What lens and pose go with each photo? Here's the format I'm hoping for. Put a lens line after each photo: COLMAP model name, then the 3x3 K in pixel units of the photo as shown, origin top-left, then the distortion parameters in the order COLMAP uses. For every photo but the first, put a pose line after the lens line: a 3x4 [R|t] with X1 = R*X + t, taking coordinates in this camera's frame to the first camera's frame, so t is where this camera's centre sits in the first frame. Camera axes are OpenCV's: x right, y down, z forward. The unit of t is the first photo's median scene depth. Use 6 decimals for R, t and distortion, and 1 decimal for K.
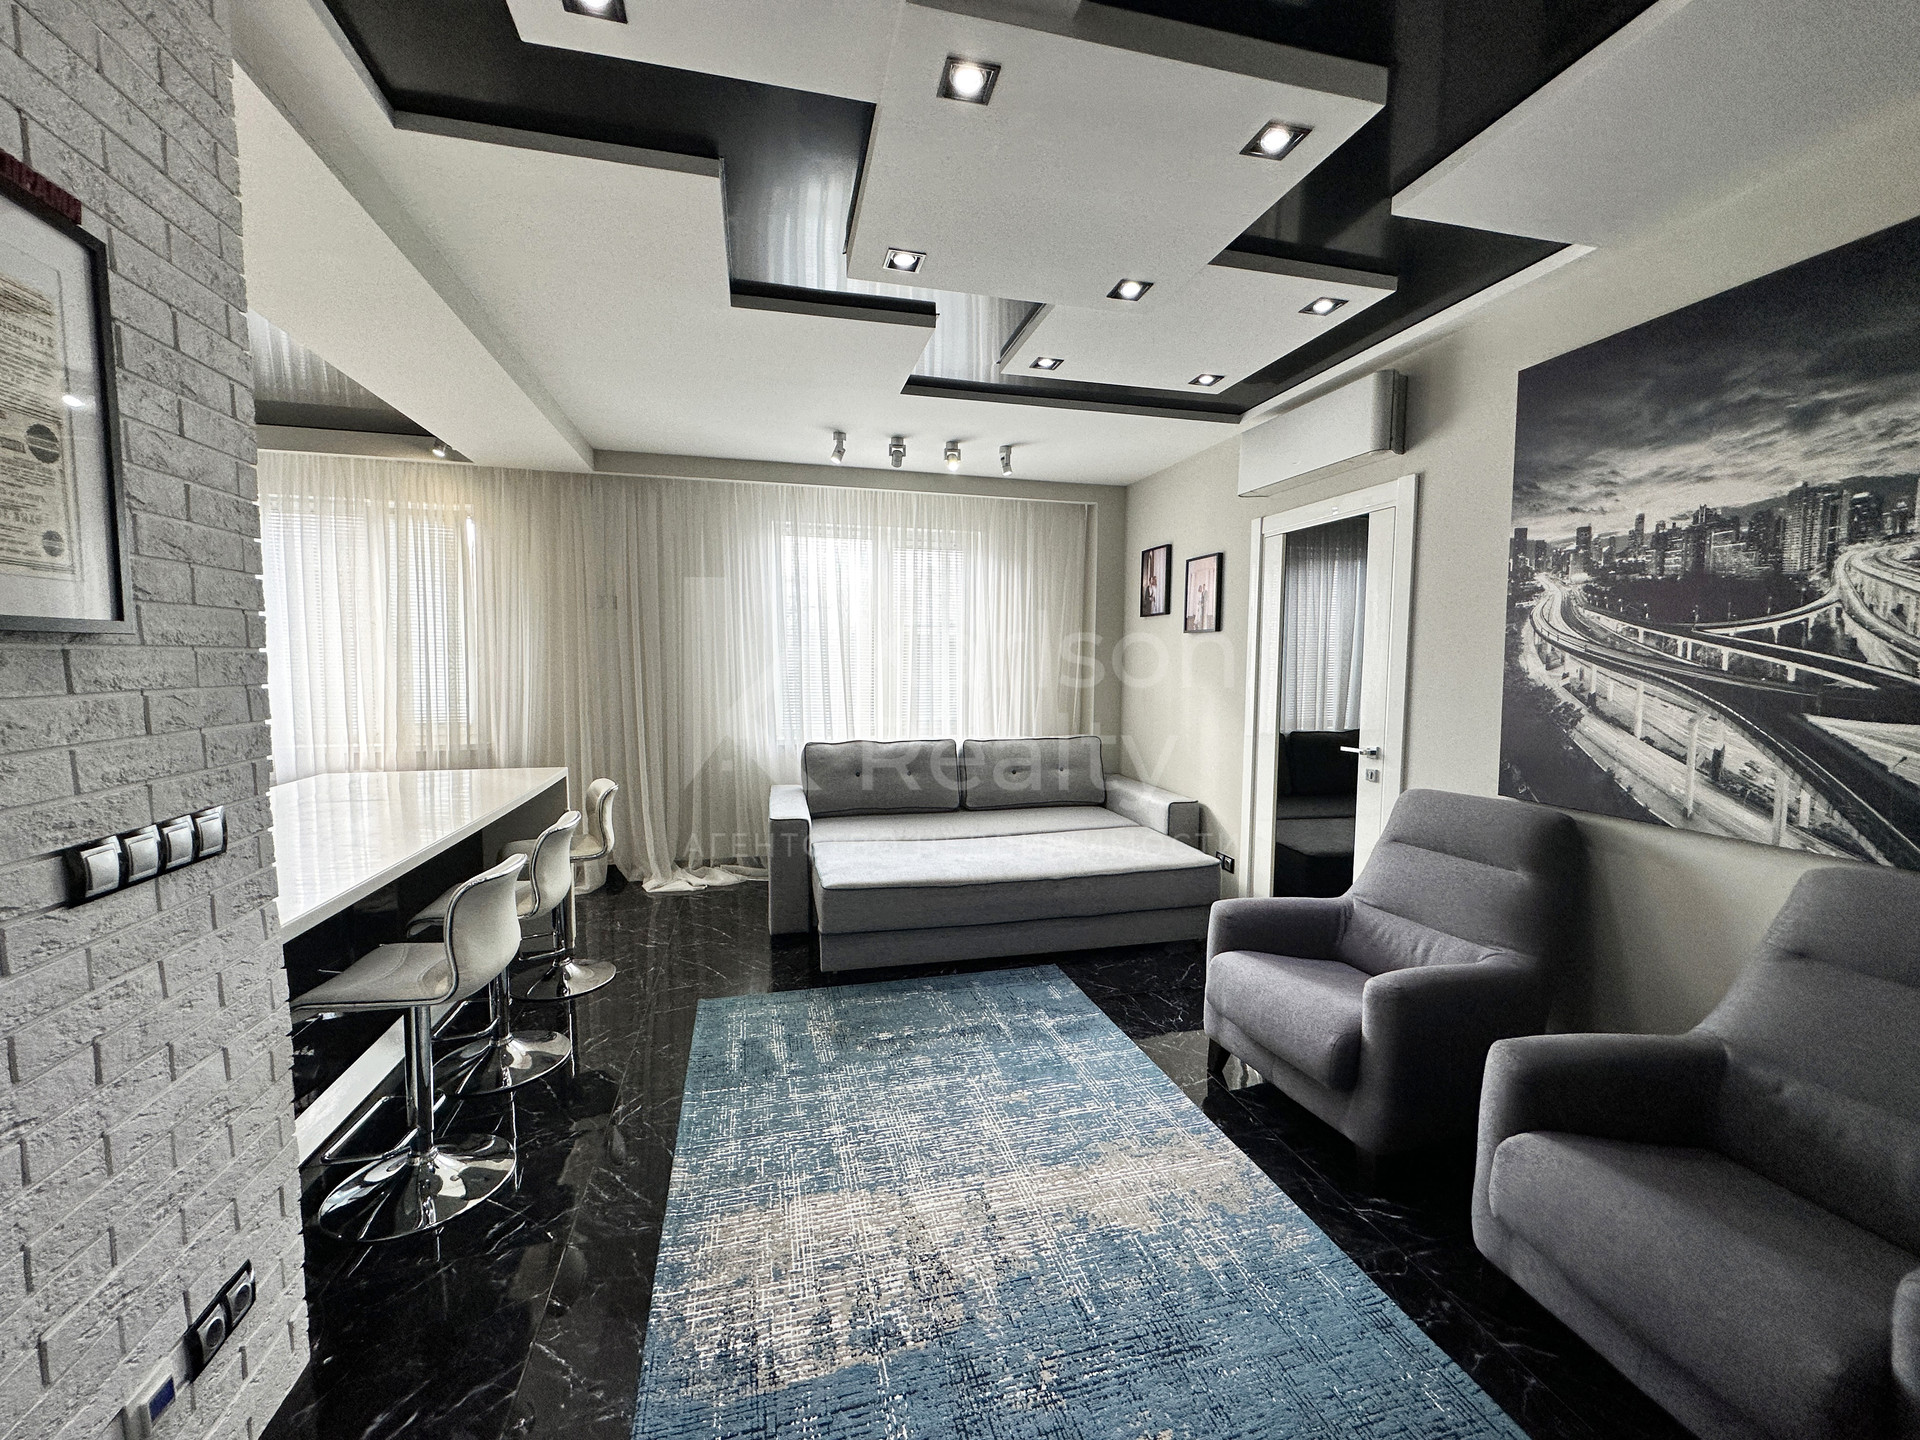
lens RADIAL K [[779.1, 0, 968.6], [0, 779.1, 720.8], [0, 0, 1]] dist [-0.002085, 0.000661]
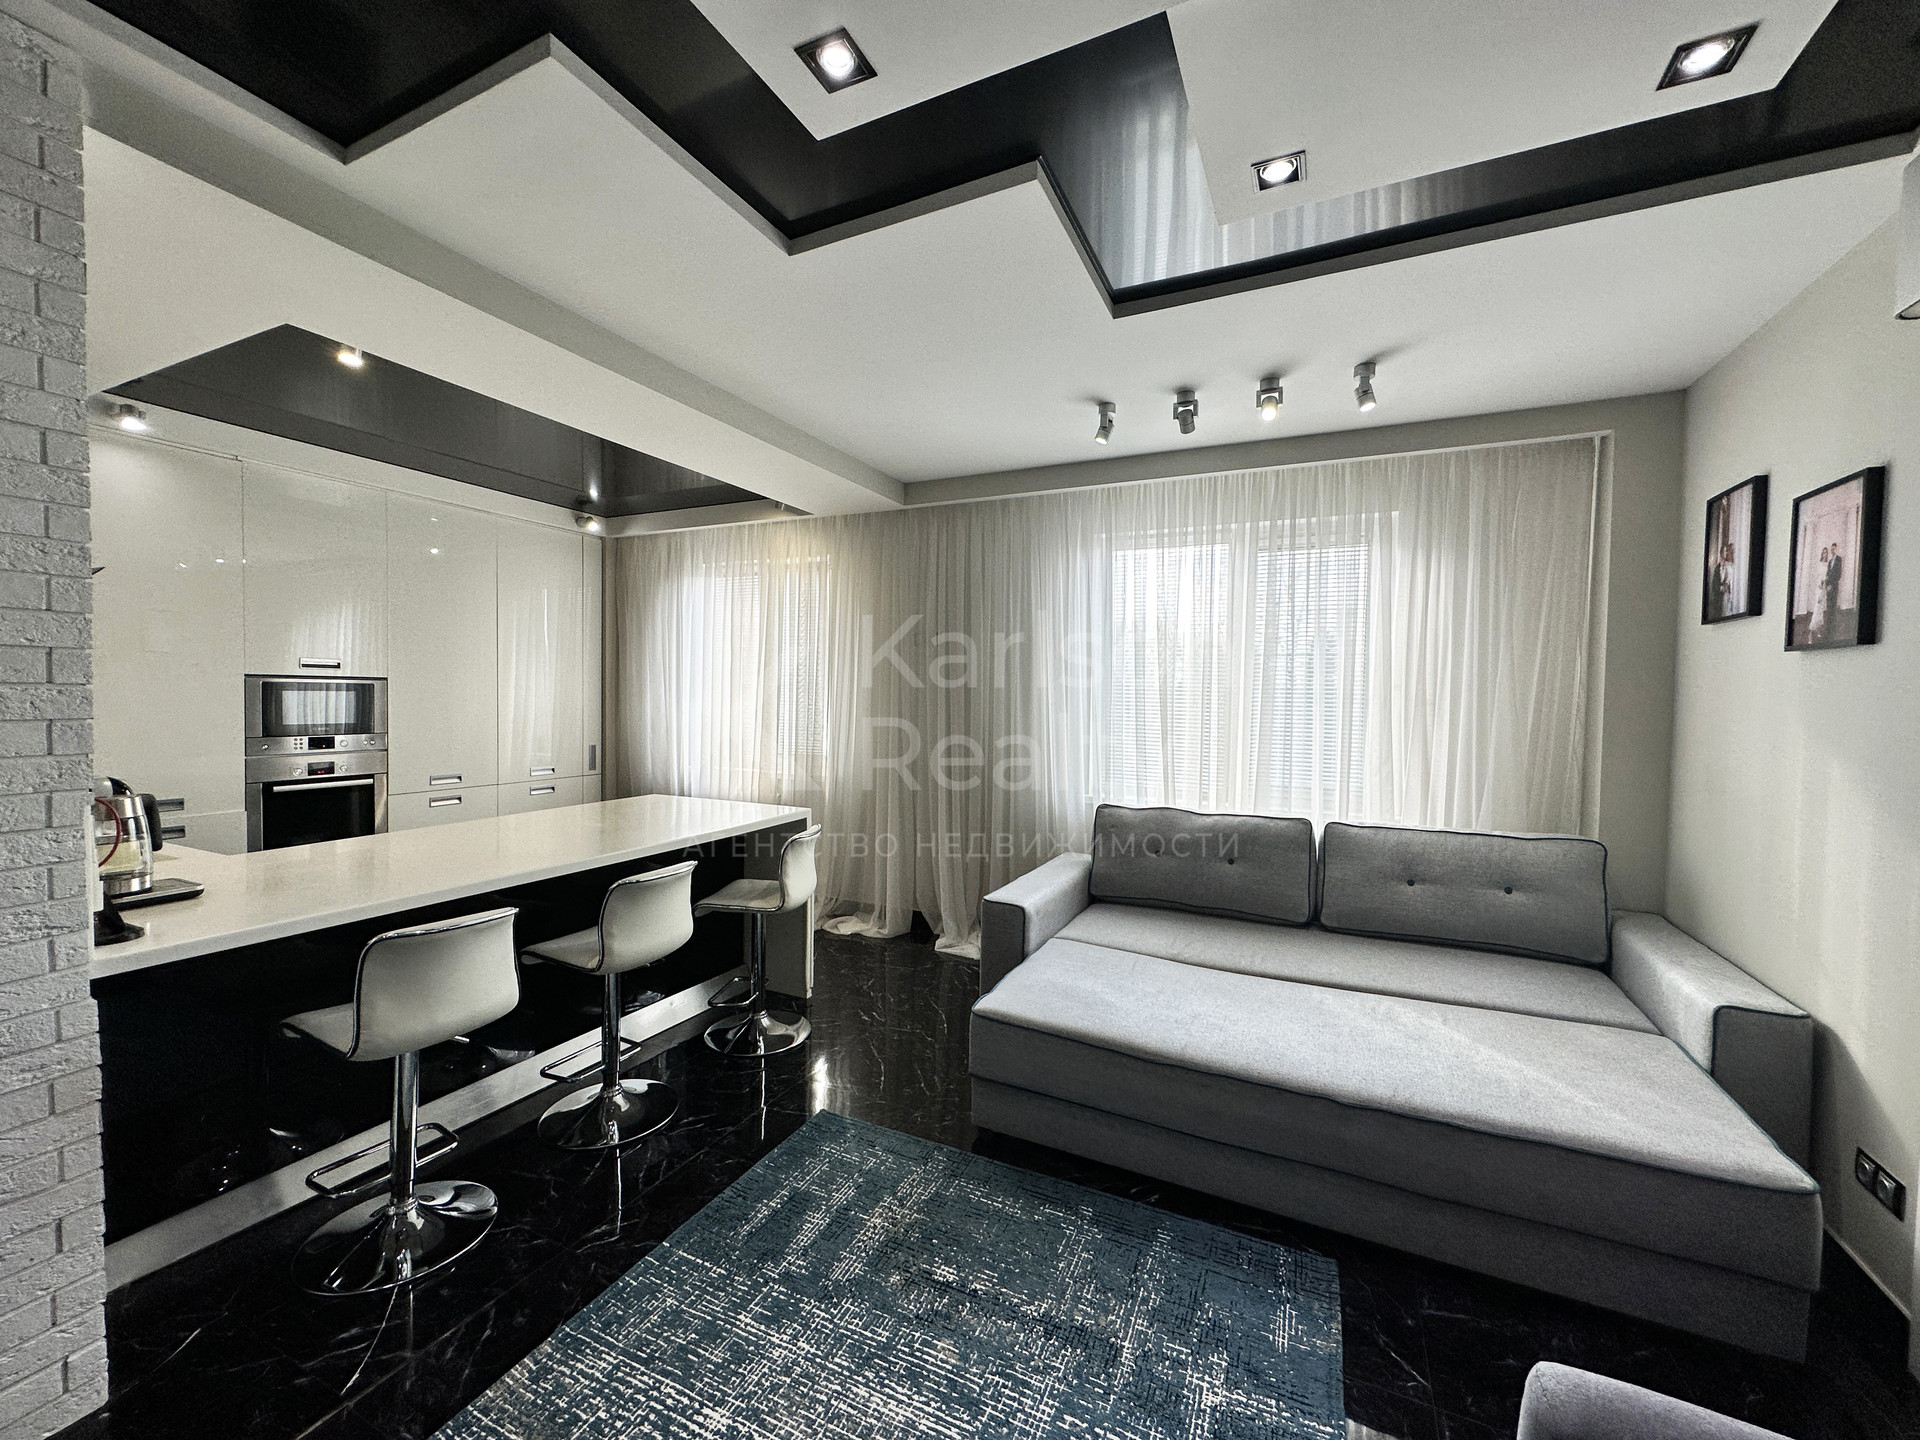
lens RADIAL K [[779.1, 0, 945.3], [0, 779.1, 717.8], [0, 0, 1]] dist [-0.002085, 0.000661]
pose [[0.755941, 0.024662, -0.654174, 0.341162], [-0.059159, 0.997775, -0.030746, -0.046677], [0.651961, 0.061943, 0.755718, 0.524024]]
